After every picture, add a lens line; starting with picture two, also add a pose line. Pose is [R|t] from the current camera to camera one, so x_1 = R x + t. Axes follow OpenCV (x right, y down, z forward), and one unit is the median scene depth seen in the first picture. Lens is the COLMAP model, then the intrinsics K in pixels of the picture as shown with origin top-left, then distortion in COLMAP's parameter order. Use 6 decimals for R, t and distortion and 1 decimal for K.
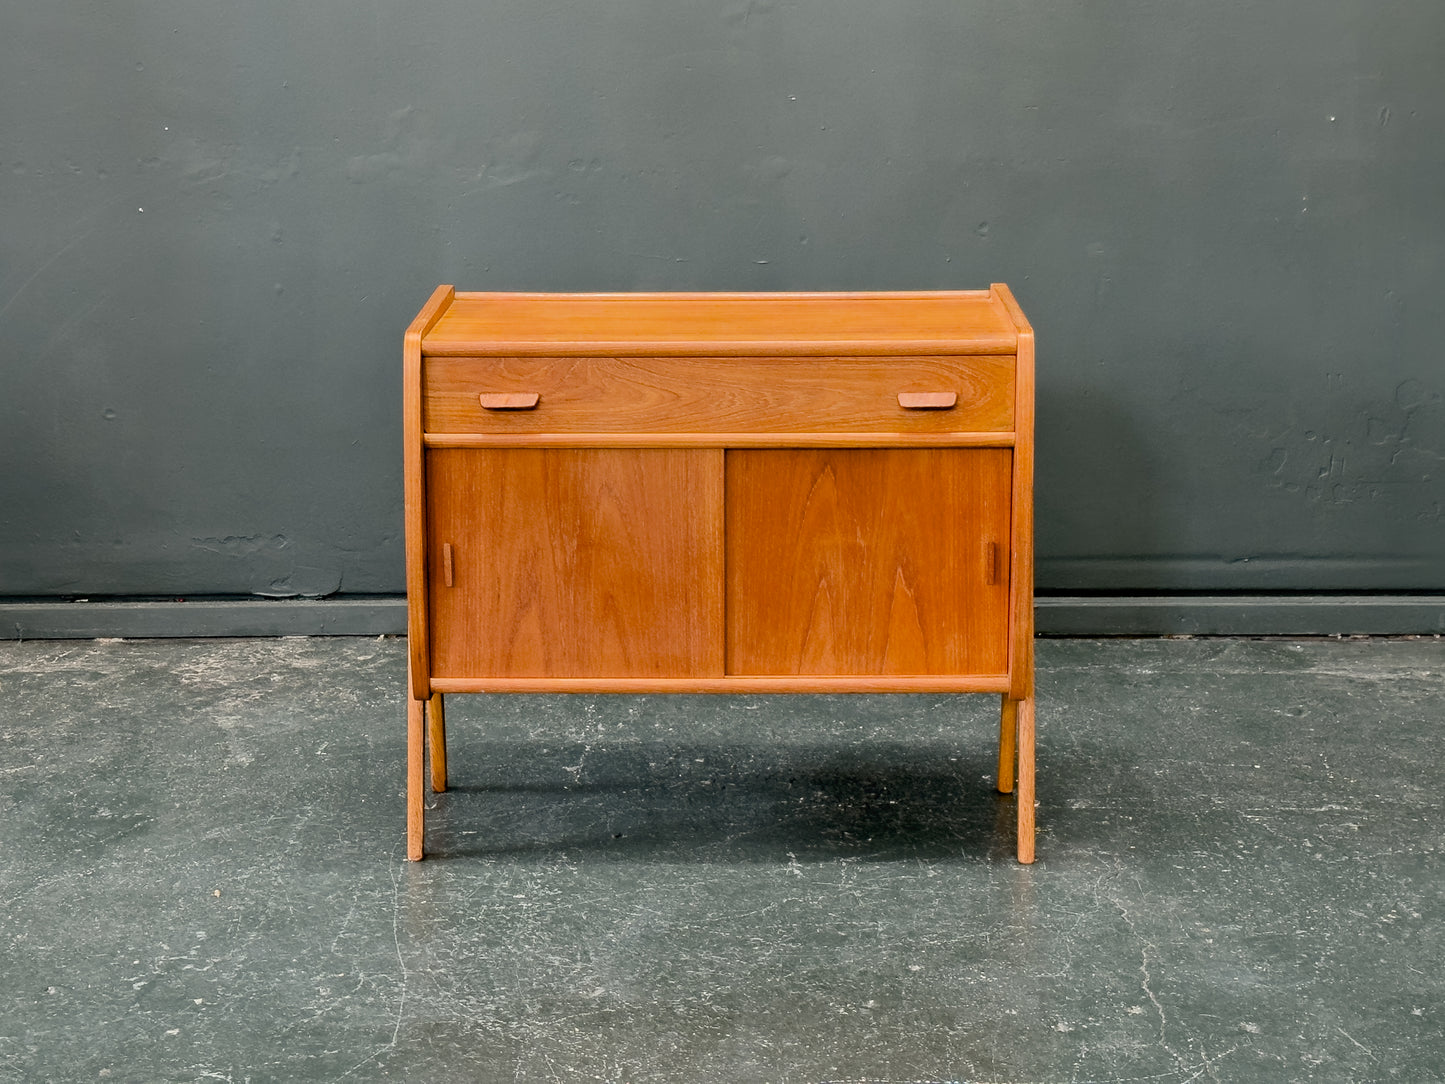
lens RADIAL K [[2392.1, 0, 722.2], [0, 2392.1, 440.1], [0, 0, 1]] dist [0.118702, 0.108406]
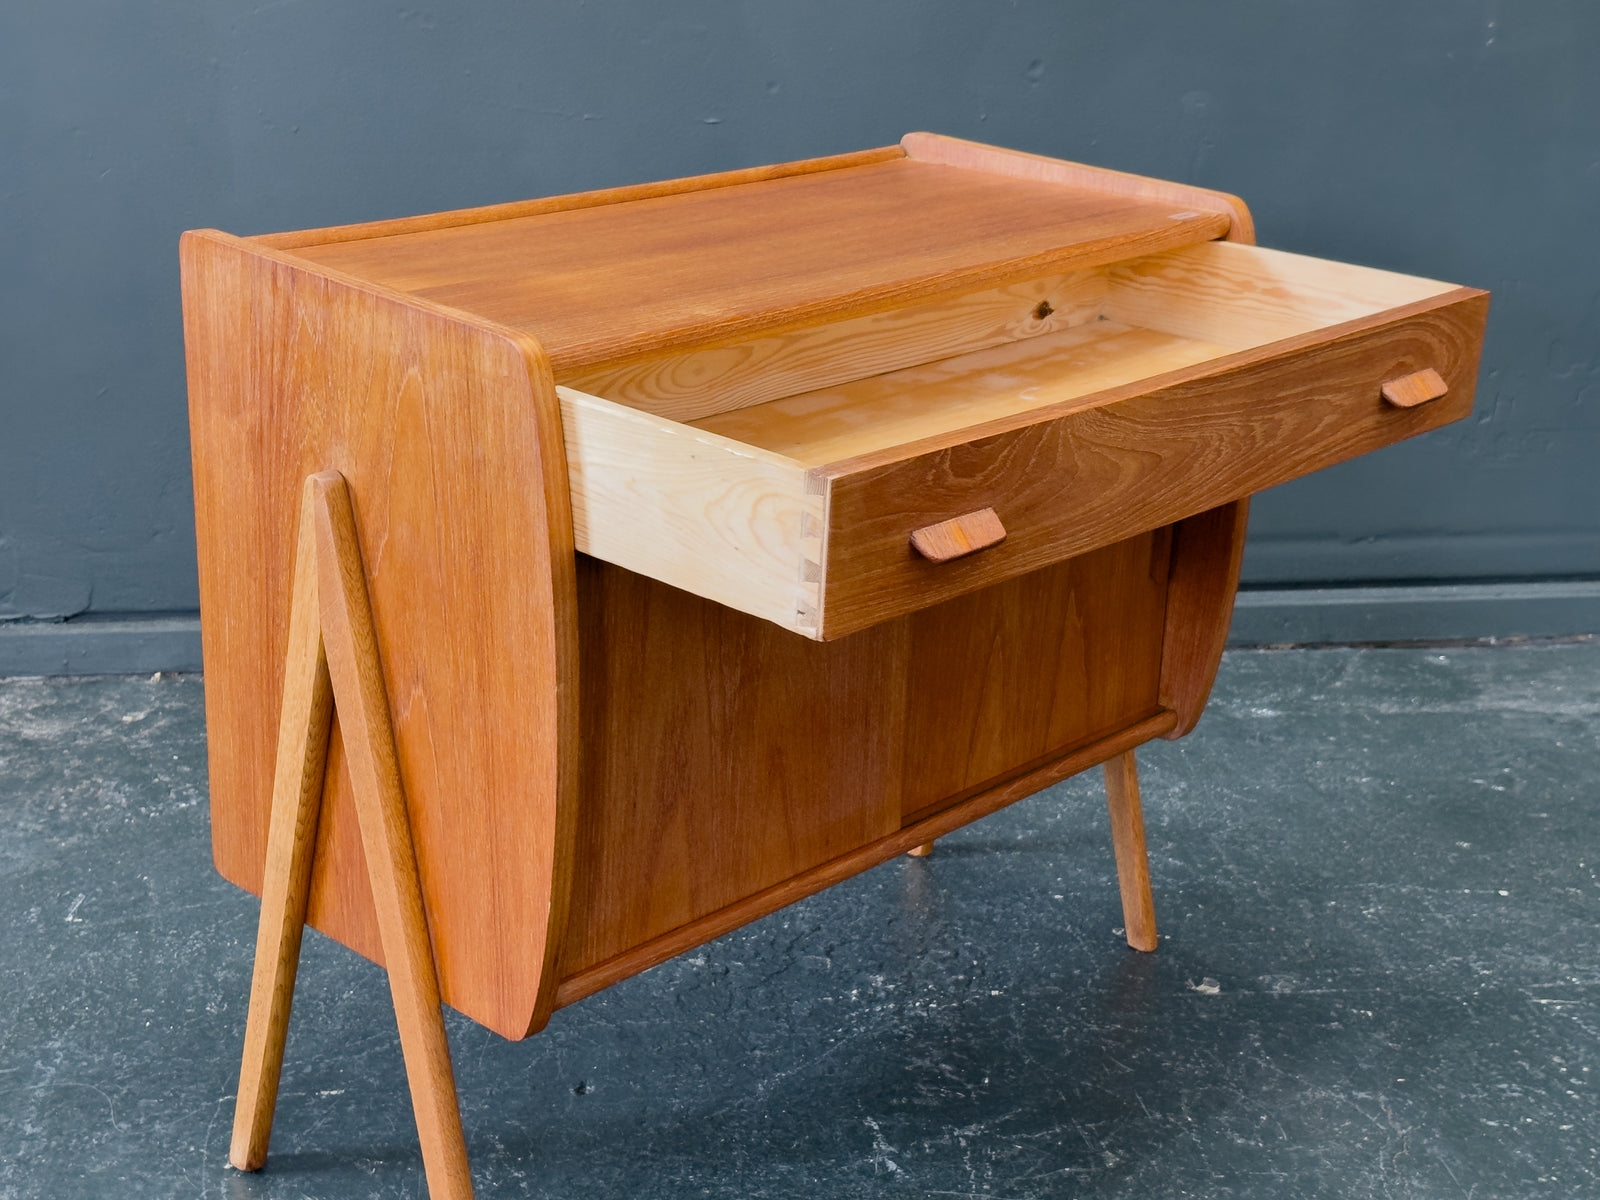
lens RADIAL K [[2323.9, 0, 755.5], [0, 2323.9, 619.1], [0, 0, 1]] dist [0.178187, -0.349767]
pose [[0.992760, -0.022996, 0.117894, -0.067872], [0.005345, 0.988989, 0.147893, -0.043129], [-0.119997, -0.146192, 0.981951, 0.431824]]
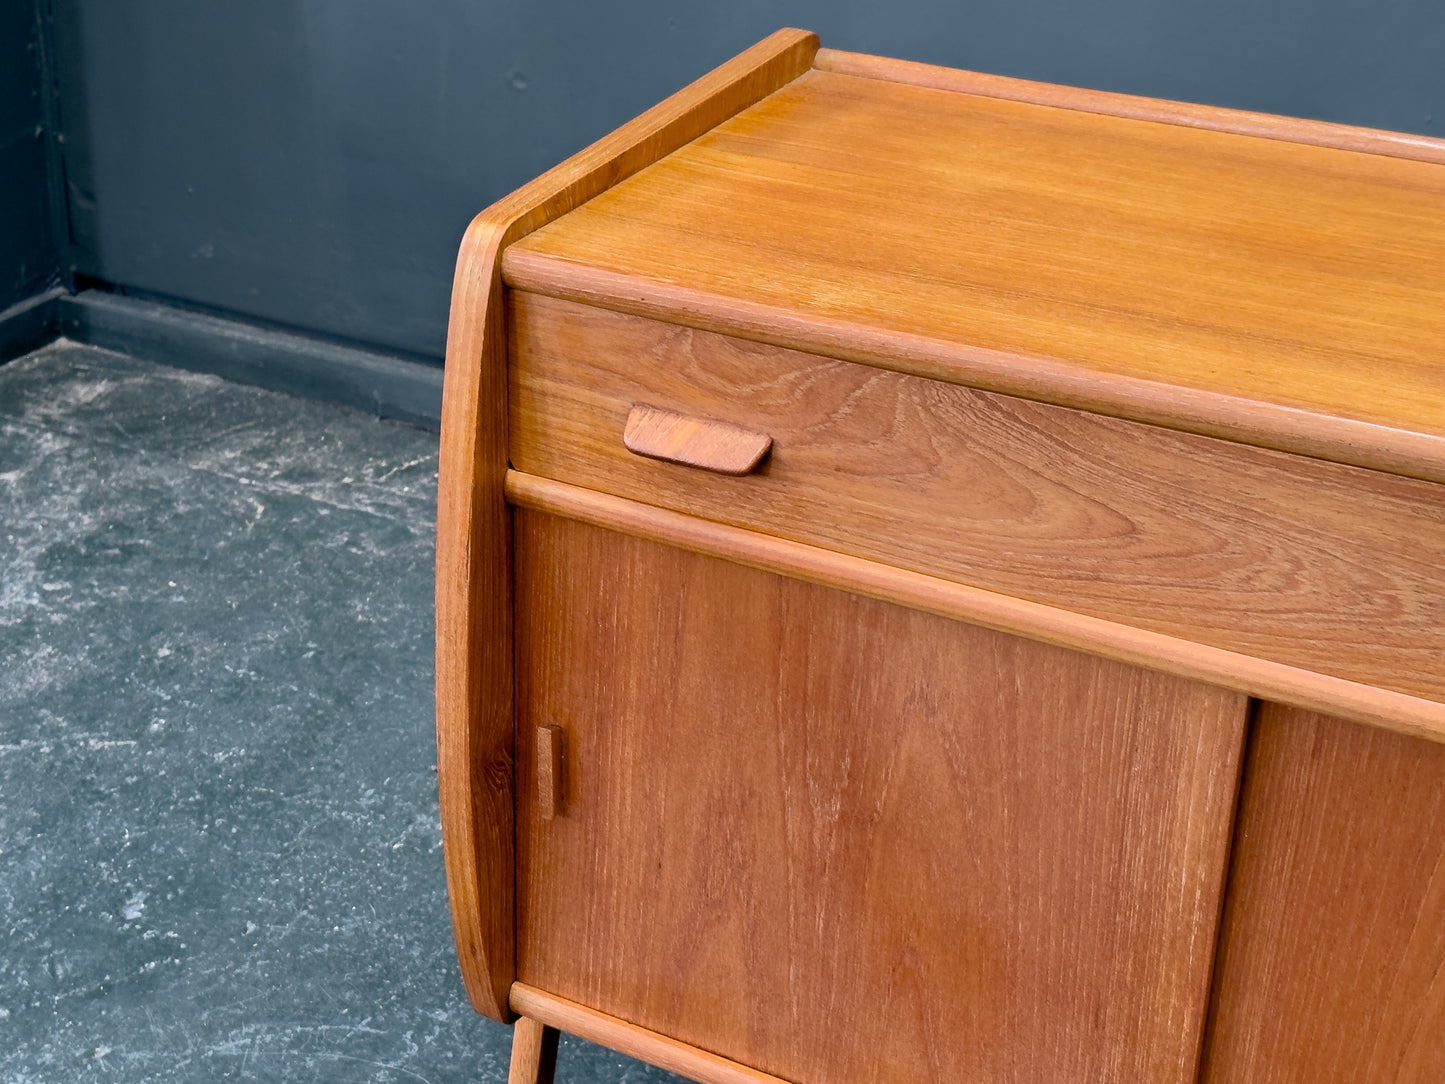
lens RADIAL K [[2467.3, 0, 555.6], [0, 2467.3, 591.6], [0, 0, 1]] dist [0.173526, -0.270784]
pose [[0.867379, 0.235795, -0.438241, 0.064890], [-0.103684, 0.946924, 0.304278, -0.103846], [0.486728, -0.218486, 0.845790, 0.613814]]
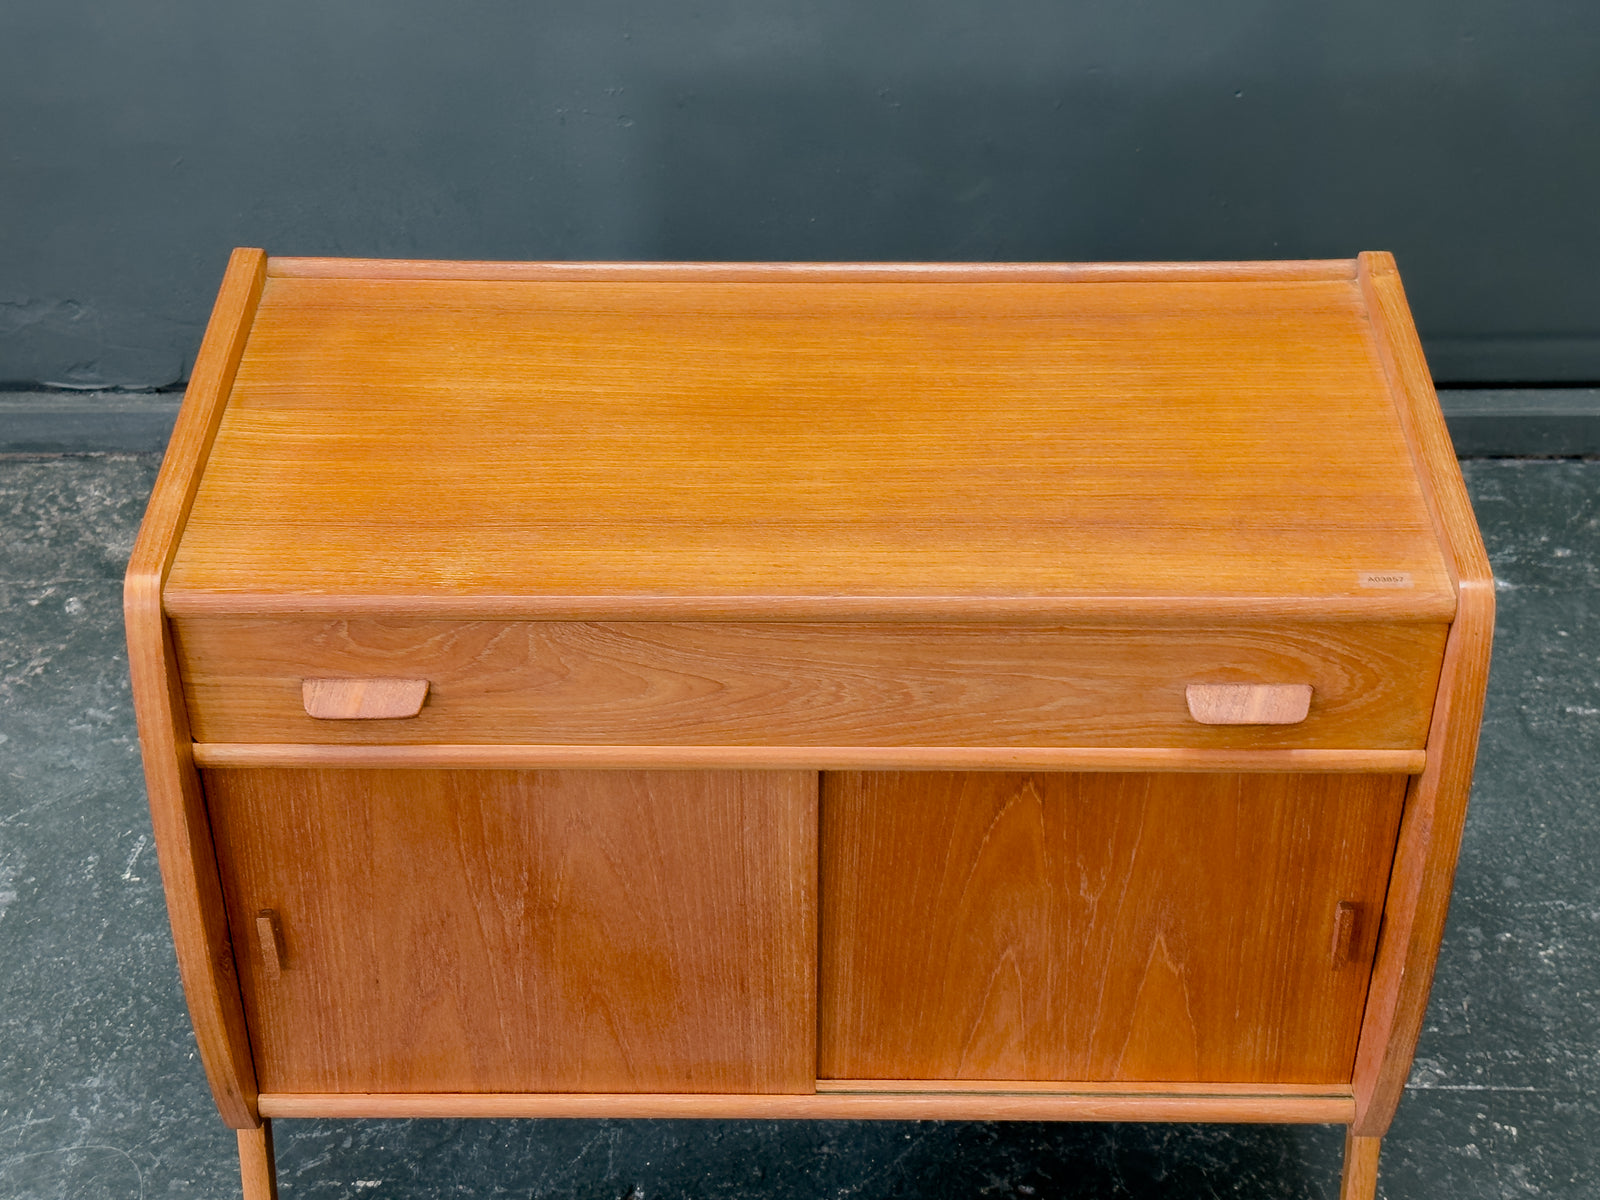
lens RADIAL K [[2515.0, 0, 812.4], [0, 2515.0, 534.3], [0, 0, 1]] dist [0.154707, -0.276236]
pose [[0.999959, 0.000601, 0.009087, -0.004788], [-0.004452, 0.902704, 0.430240, -0.245001], [-0.007945, -0.430262, 0.902669, 0.528351]]
